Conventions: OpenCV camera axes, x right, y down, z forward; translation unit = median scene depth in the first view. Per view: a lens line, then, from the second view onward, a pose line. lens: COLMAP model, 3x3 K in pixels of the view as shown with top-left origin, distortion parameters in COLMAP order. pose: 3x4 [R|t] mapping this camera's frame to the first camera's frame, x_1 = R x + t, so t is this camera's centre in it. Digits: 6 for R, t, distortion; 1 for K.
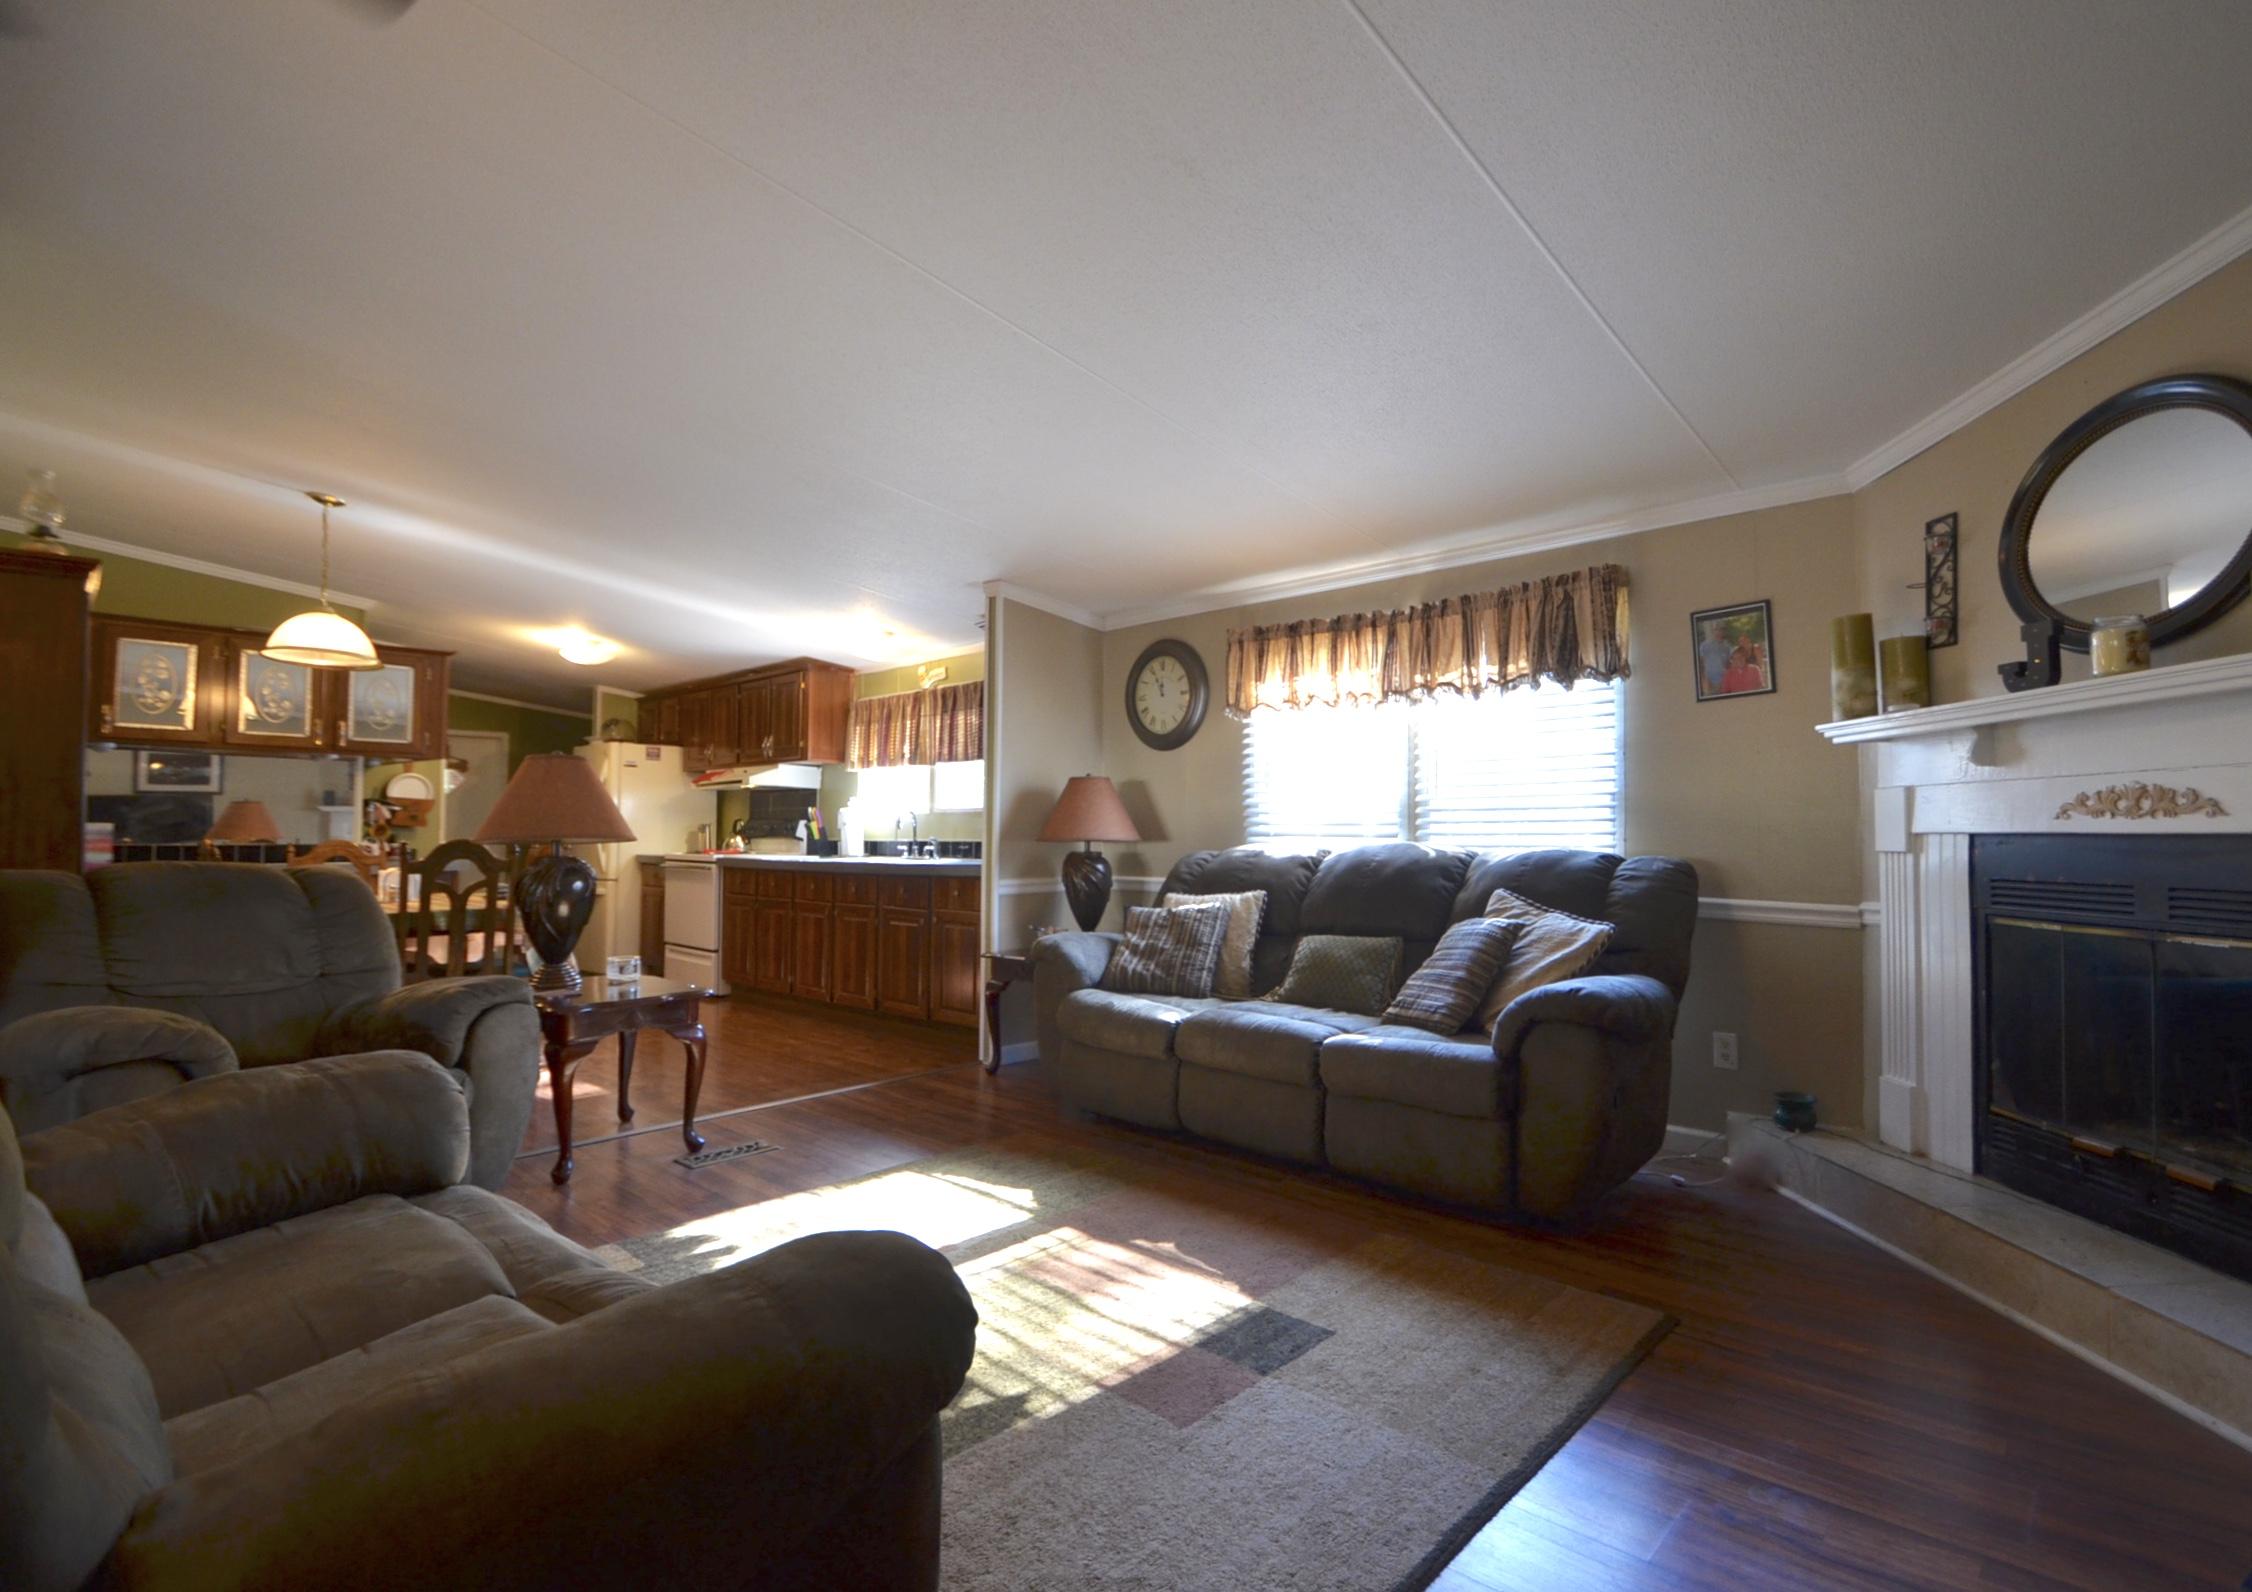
lens RADIAL K [[1076.7, 0, 1236.5], [0, 1076.7, 818.8], [0, 0, 1]] dist [0.001635, -0.013095]
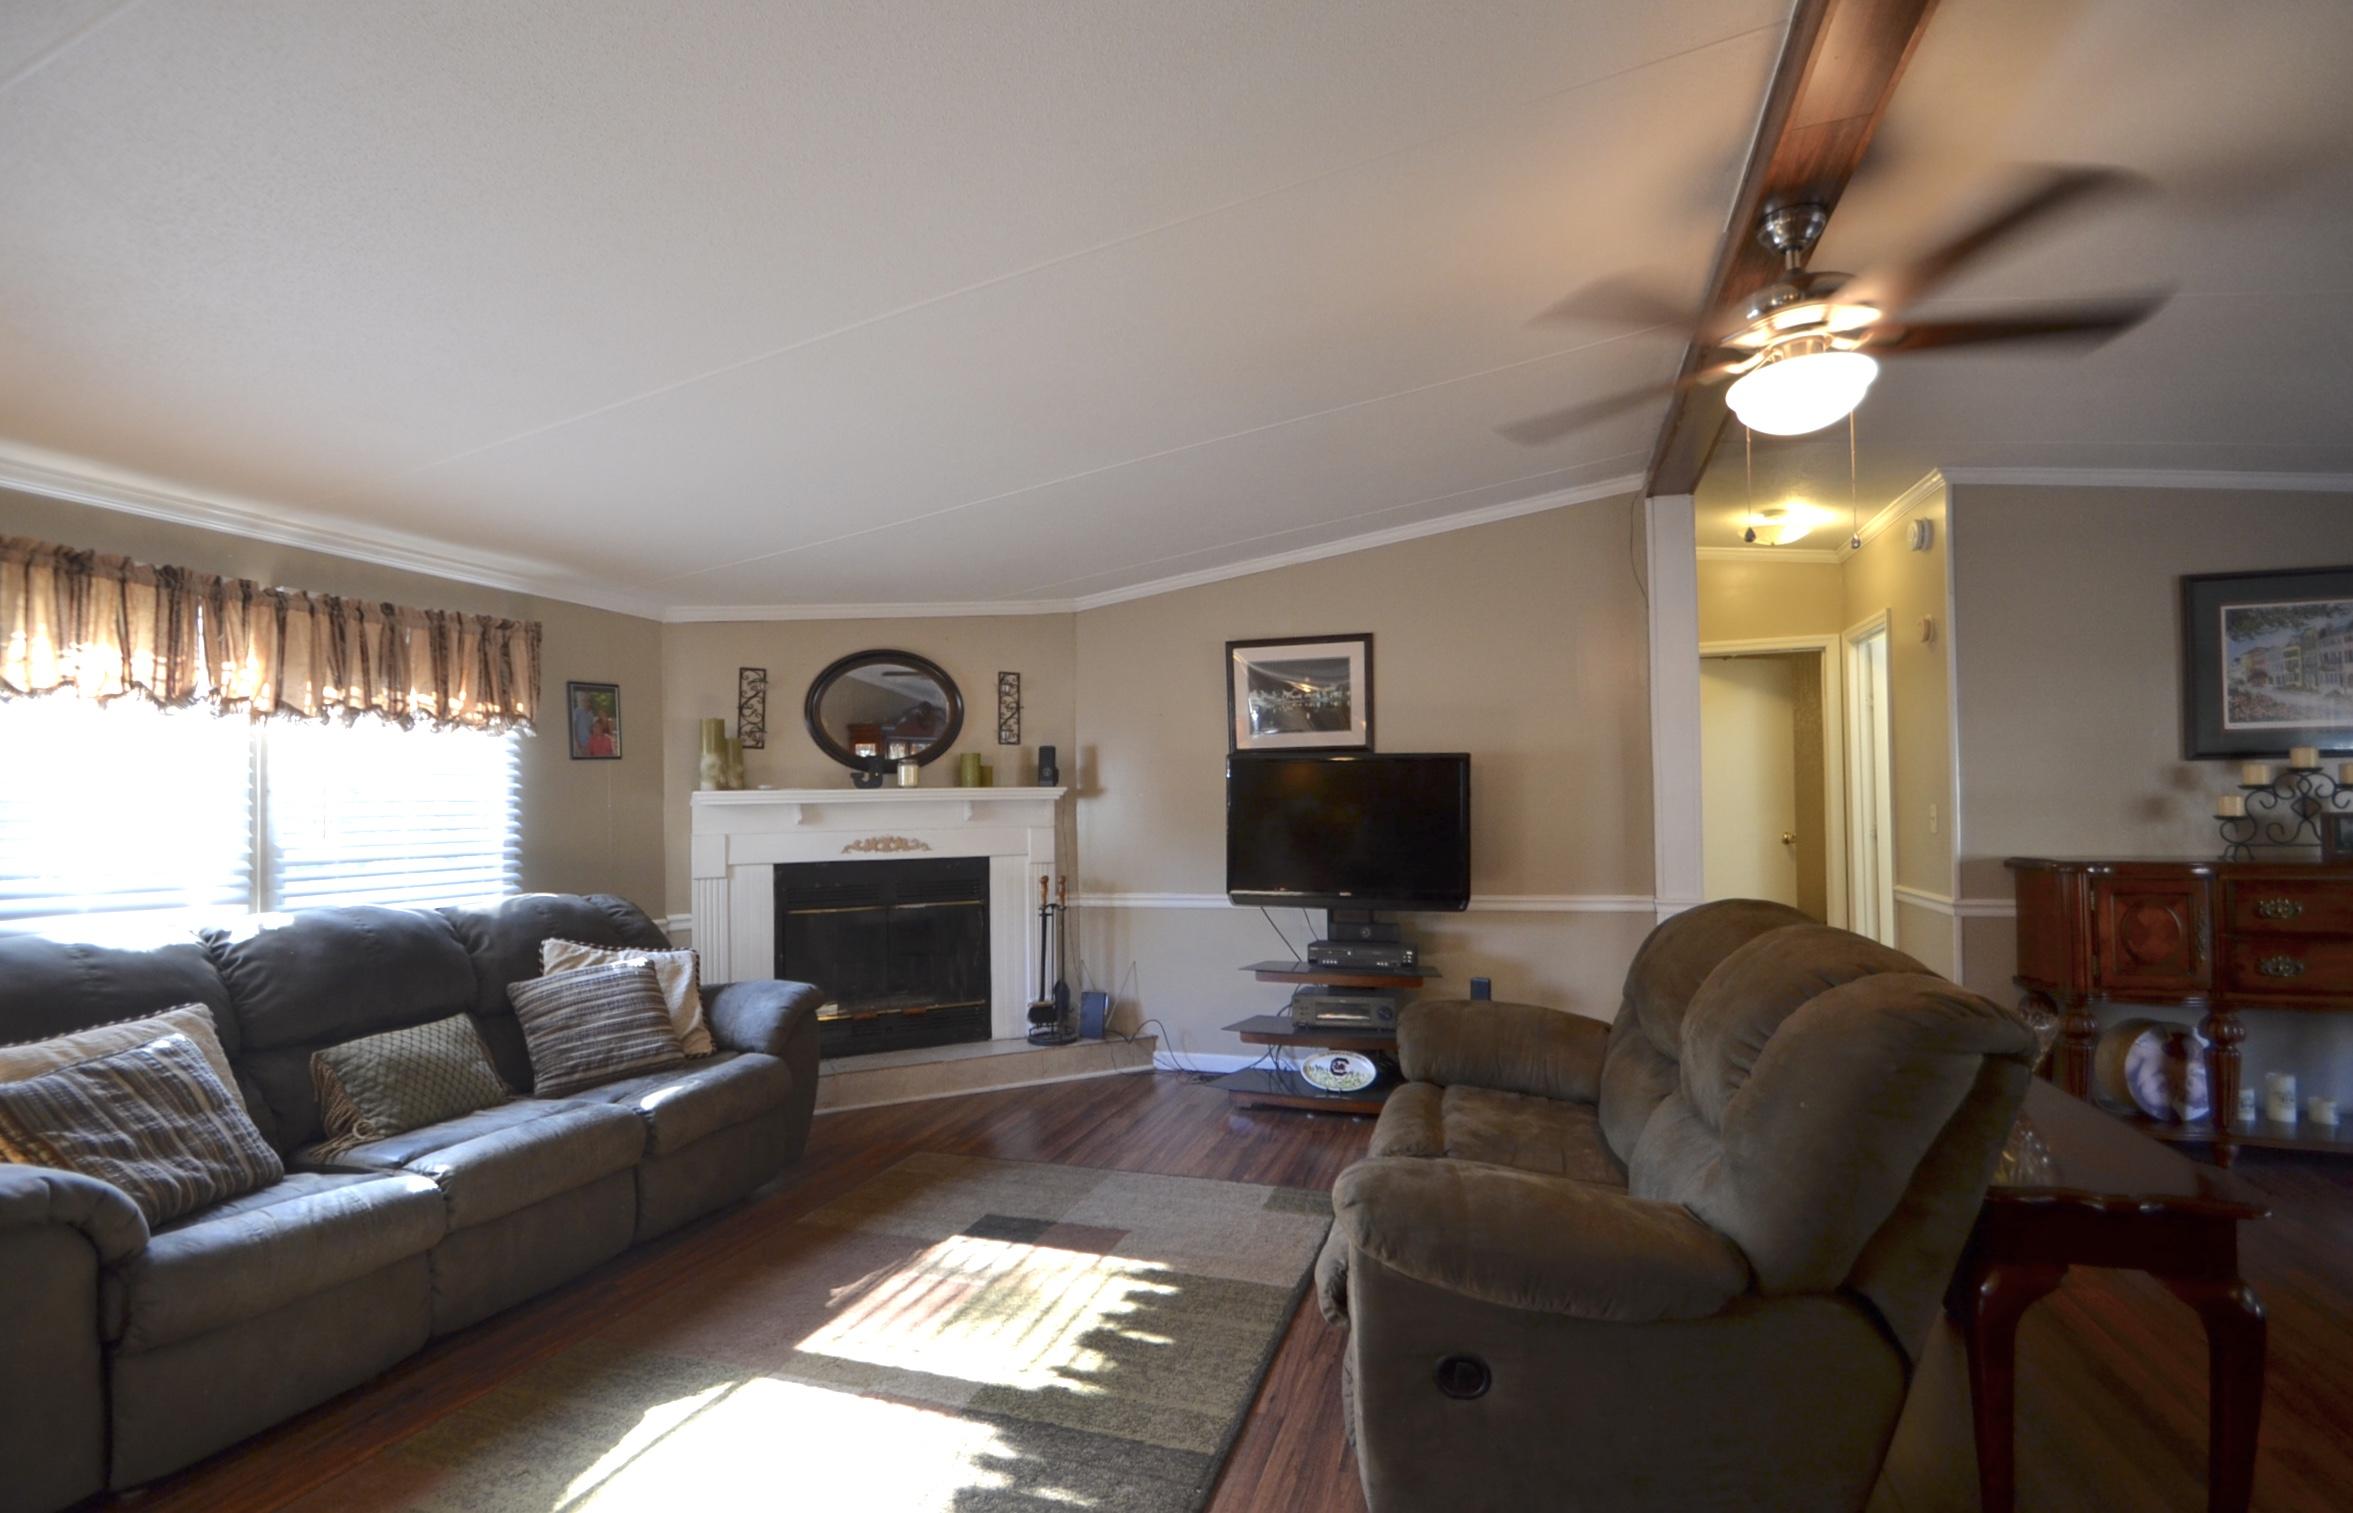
lens RADIAL K [[1066.4, 0, 1170.4], [0, 1066.4, 781.0], [0, 0, 1]] dist [-0.004249, -0.001142]
pose [[-0.373806, 0.036381, 0.926793, -1.052036], [0.006030, 0.999305, -0.036795, -0.047698], [-0.927487, -0.008165, -0.373765, 1.003767]]
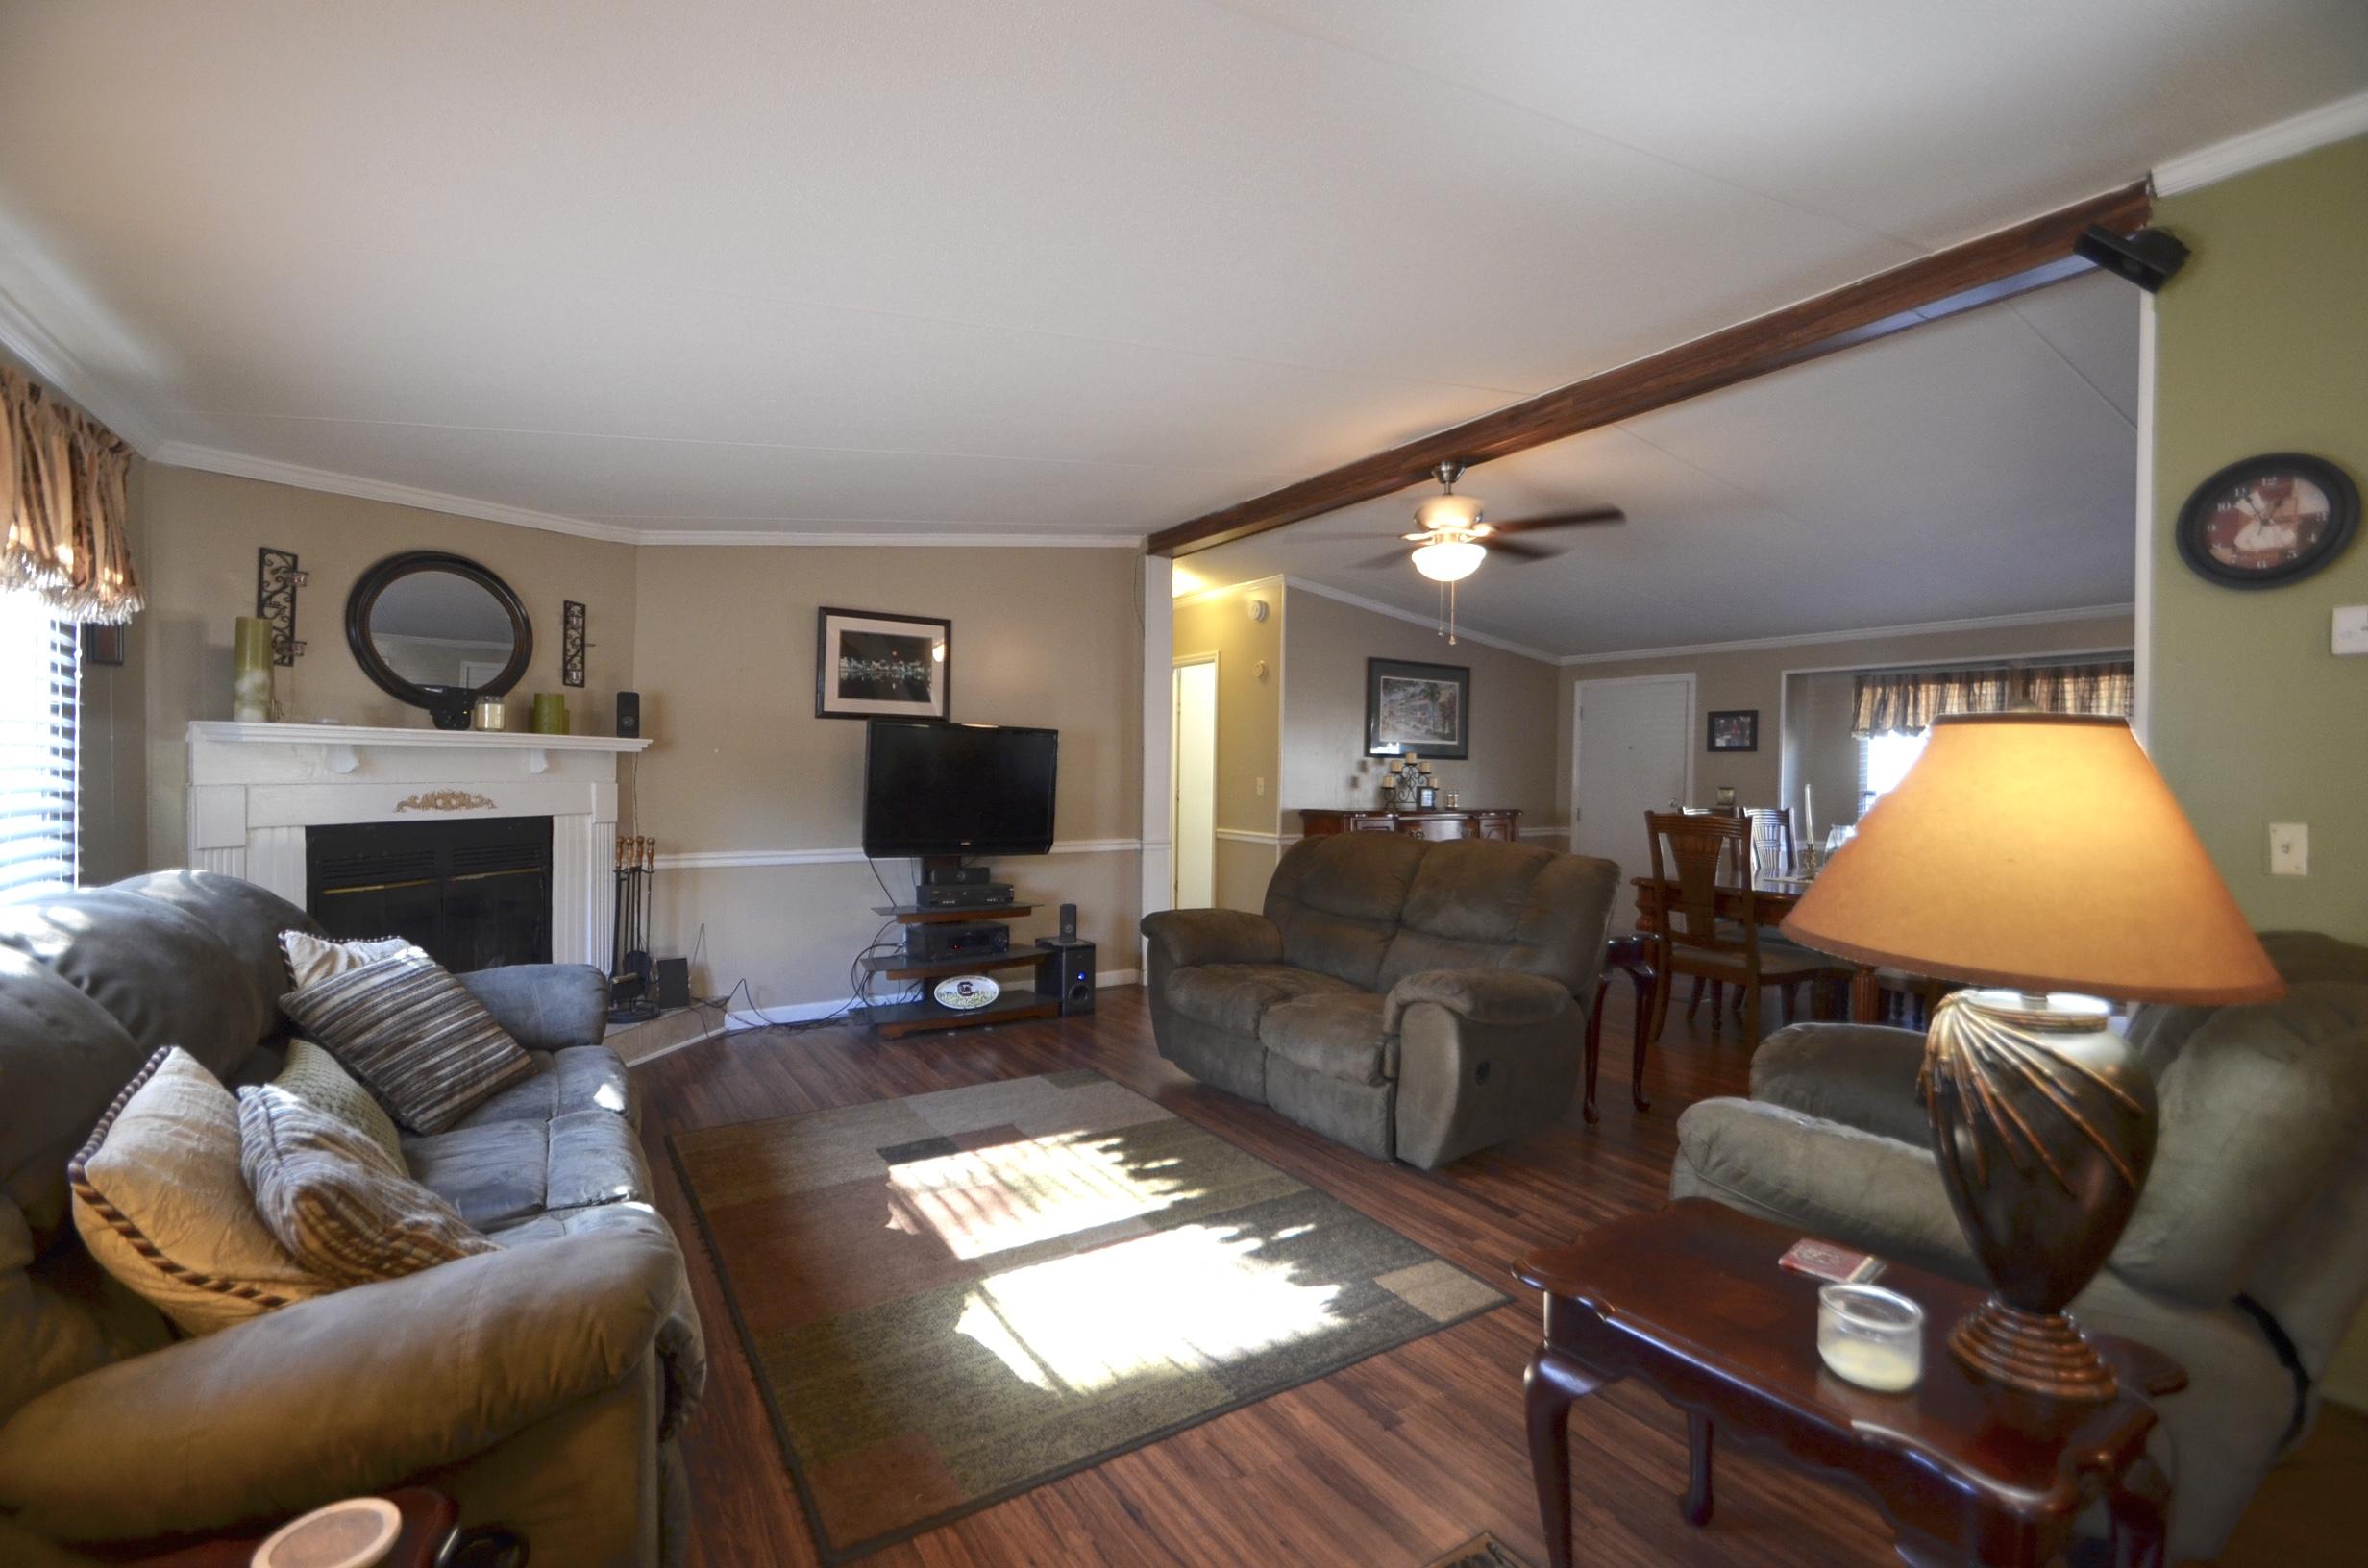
lens RADIAL K [[1025.0, 0, 1184.0], [0, 1025.0, 784.0], [0, 0, 1]] dist [0.003627, -0.006402]
pose [[-0.956260, -0.006904, 0.292436, -0.581990], [-0.008948, 0.999944, -0.005653, -0.034562], [-0.292381, -0.008023, -0.956268, 1.740263]]
